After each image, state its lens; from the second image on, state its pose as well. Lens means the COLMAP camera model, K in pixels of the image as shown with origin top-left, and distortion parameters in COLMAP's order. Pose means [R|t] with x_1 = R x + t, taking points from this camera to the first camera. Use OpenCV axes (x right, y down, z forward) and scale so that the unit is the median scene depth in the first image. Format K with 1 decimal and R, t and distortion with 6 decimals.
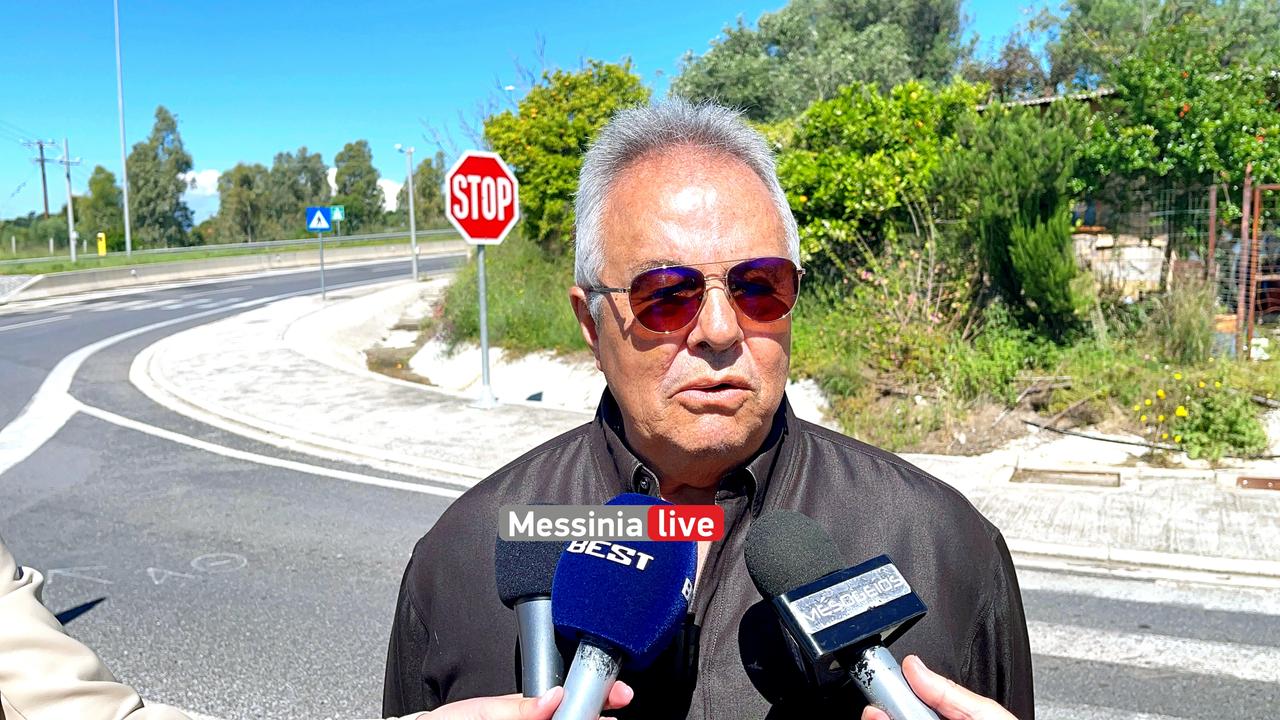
lens RADIAL K [[1100.4, 0, 638.2], [0, 1100.4, 366.4], [0, 0, 1]] dist [0.029195, -0.022063]
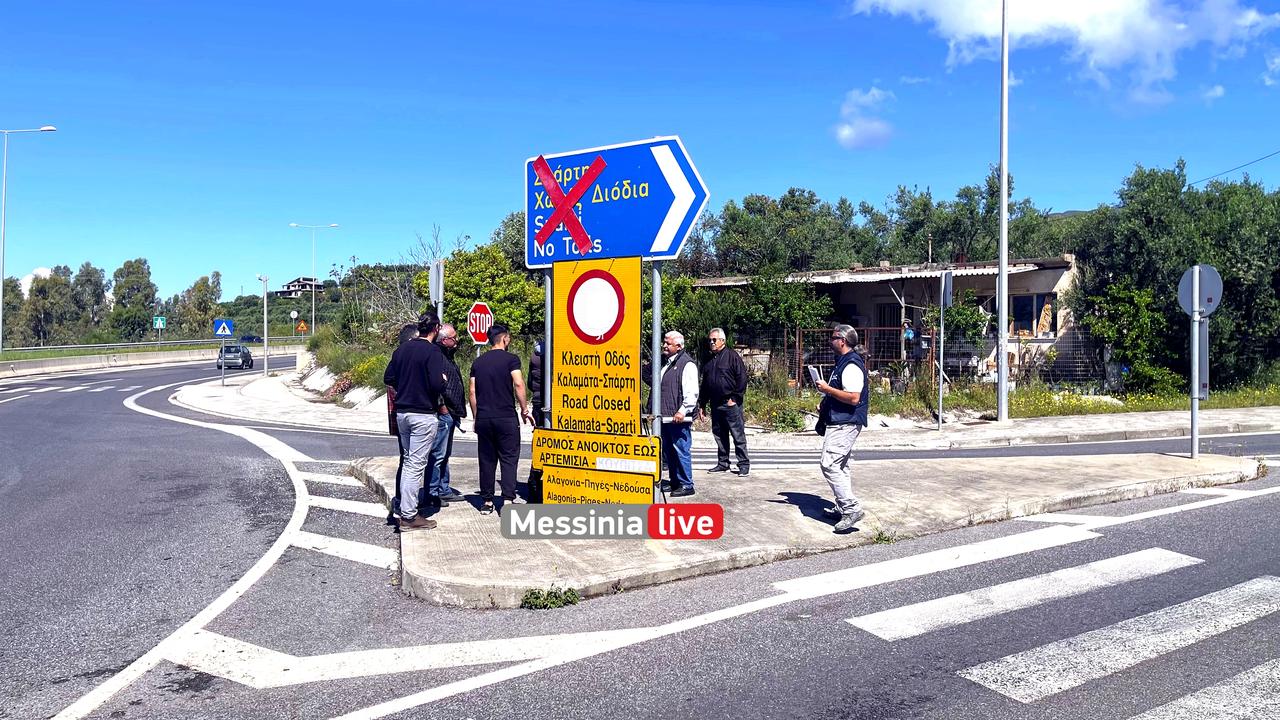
lens RADIAL K [[987.7, 0, 646.7], [0, 987.7, 360.6], [0, 0, 1]] dist [0.086146, -0.100241]
pose [[0.957091, 0.021277, 0.289004, -0.372933], [0.010844, 0.993973, -0.109088, 0.130310], [-0.289584, 0.107541, 0.951092, -0.897370]]
